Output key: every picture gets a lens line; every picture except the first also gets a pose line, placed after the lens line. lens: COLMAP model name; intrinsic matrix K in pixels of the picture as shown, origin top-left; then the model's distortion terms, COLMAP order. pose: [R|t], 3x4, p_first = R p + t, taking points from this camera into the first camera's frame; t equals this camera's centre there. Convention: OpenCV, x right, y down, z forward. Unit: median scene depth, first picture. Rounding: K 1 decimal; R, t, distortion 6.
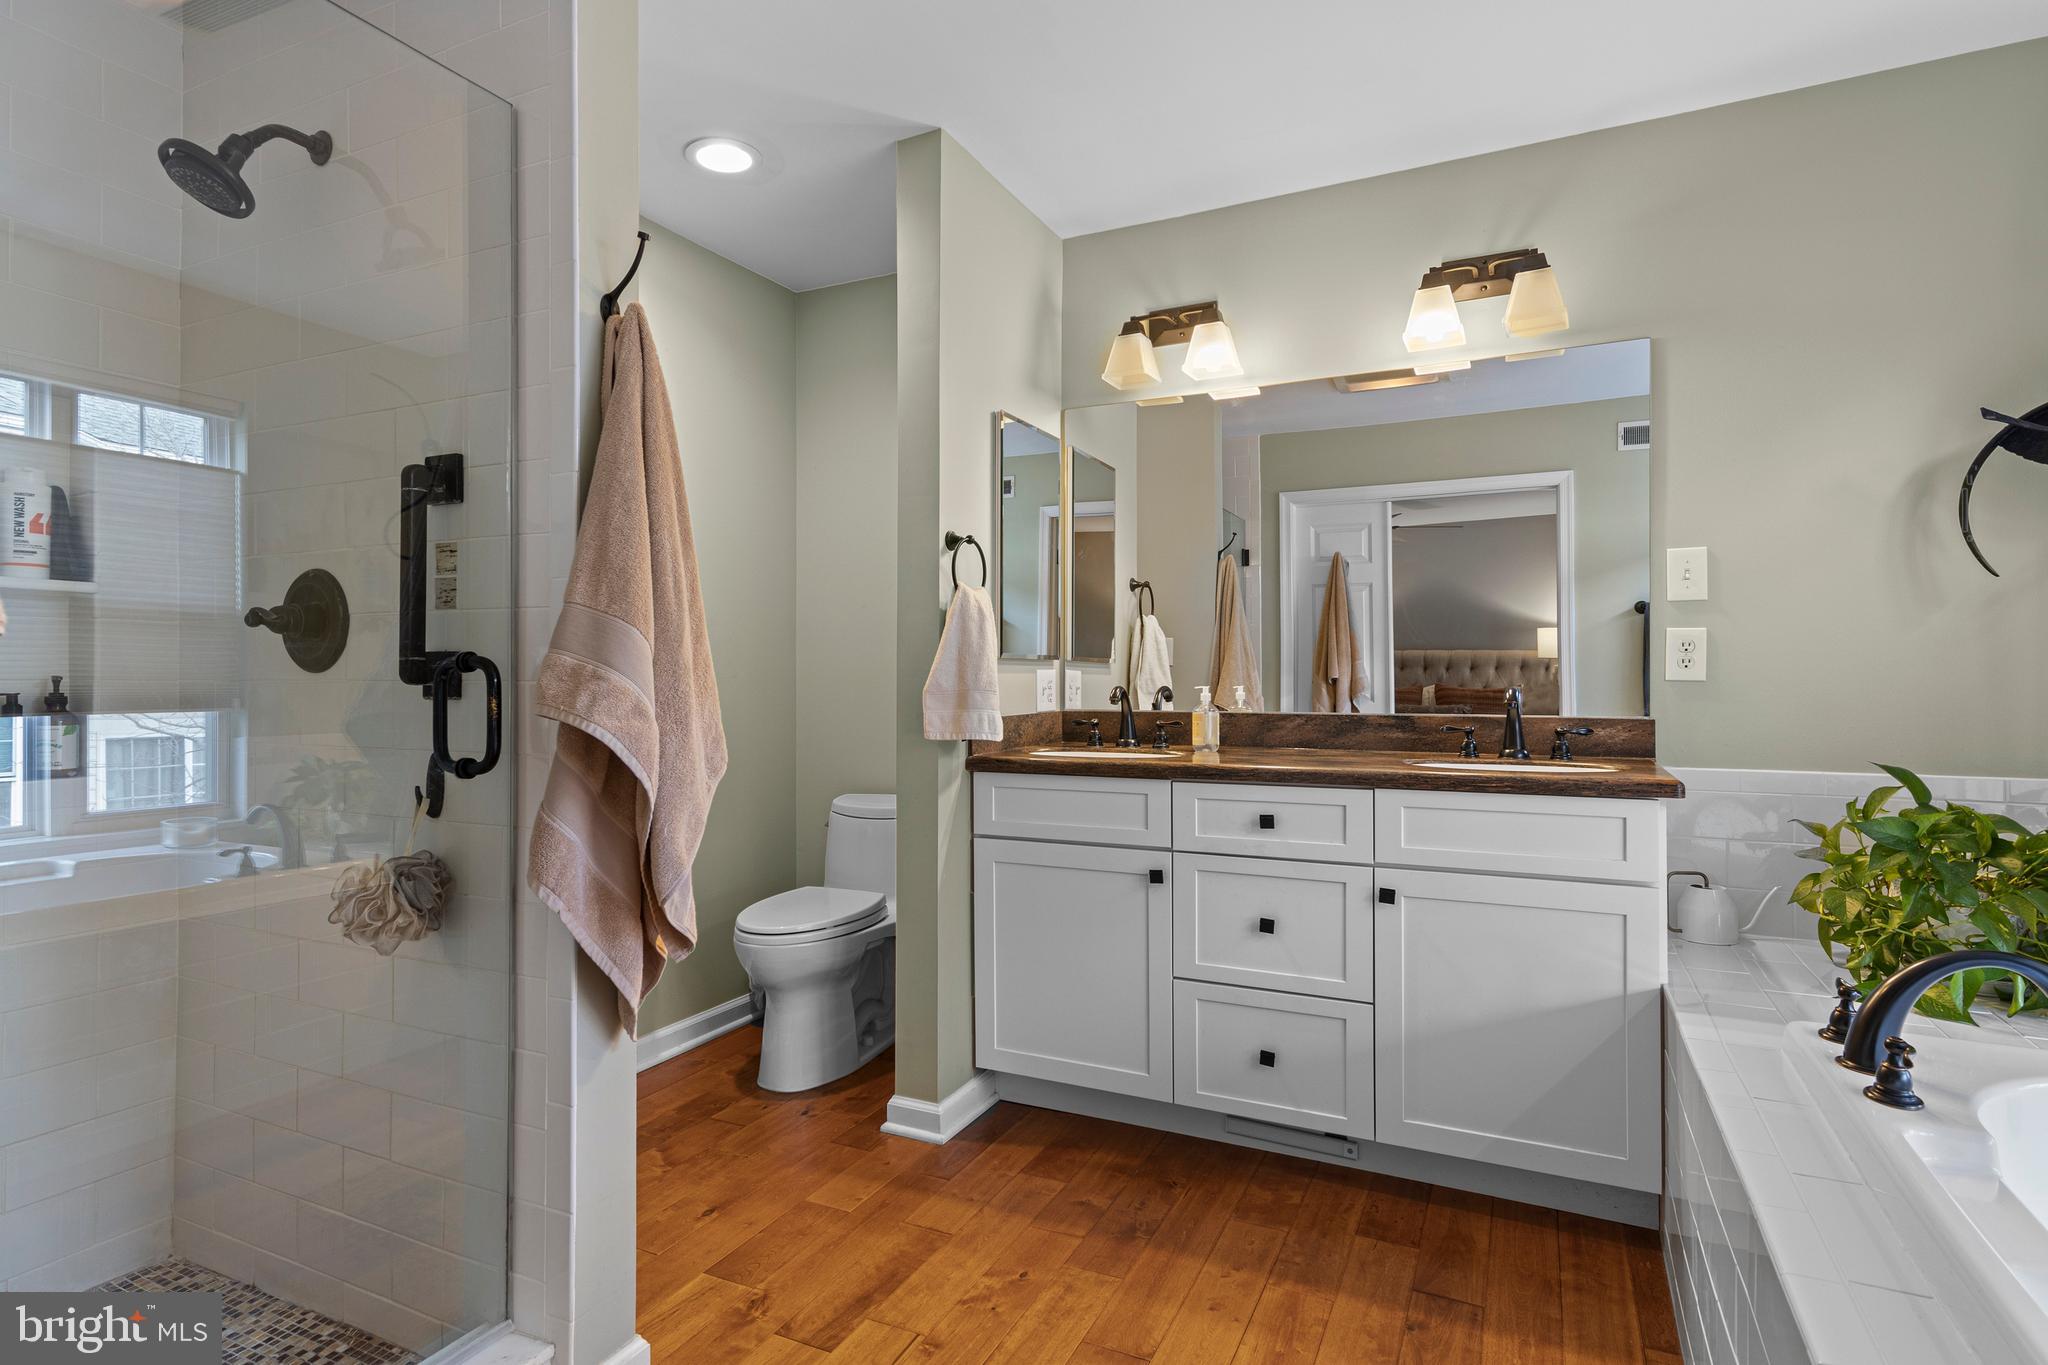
lens RADIAL K [[1047.4, 0, 1024.0], [0, 1047.4, 682.5], [0, 0, 1]] dist [0.012836, -0.002080]
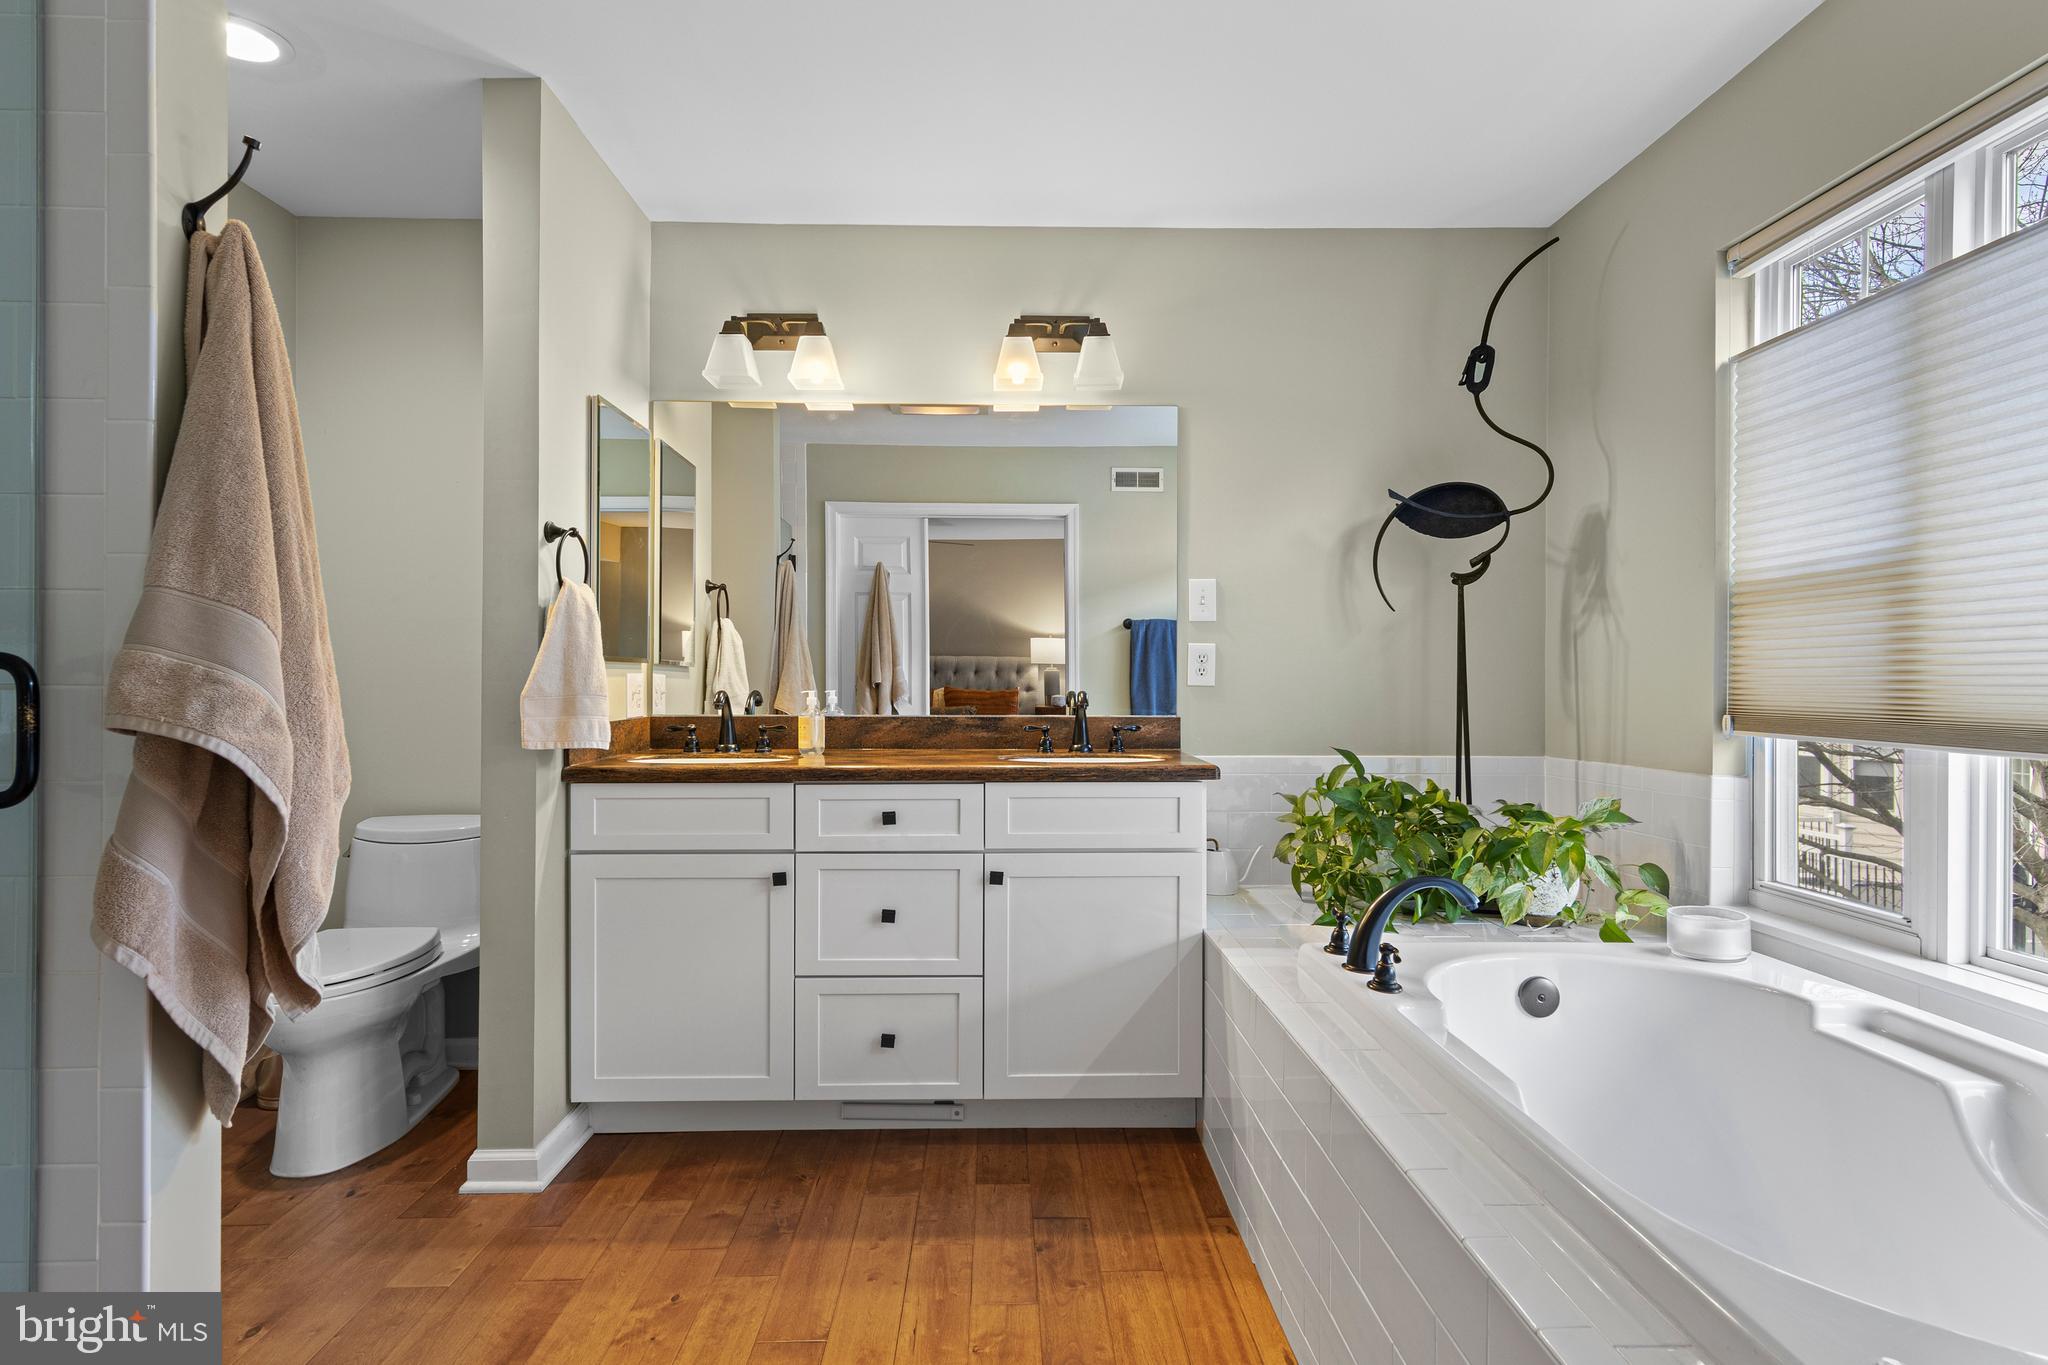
lens RADIAL K [[1049.1, 0, 1022.2], [0, 1049.1, 690.1], [0, 0, 1]] dist [0.012613, -0.002864]
pose [[0.889496, -0.000665, 0.456943, -0.133747], [-0.001041, 0.999993, 0.003482, -0.000683], [-0.456942, -0.003573, 0.889489, -0.007181]]
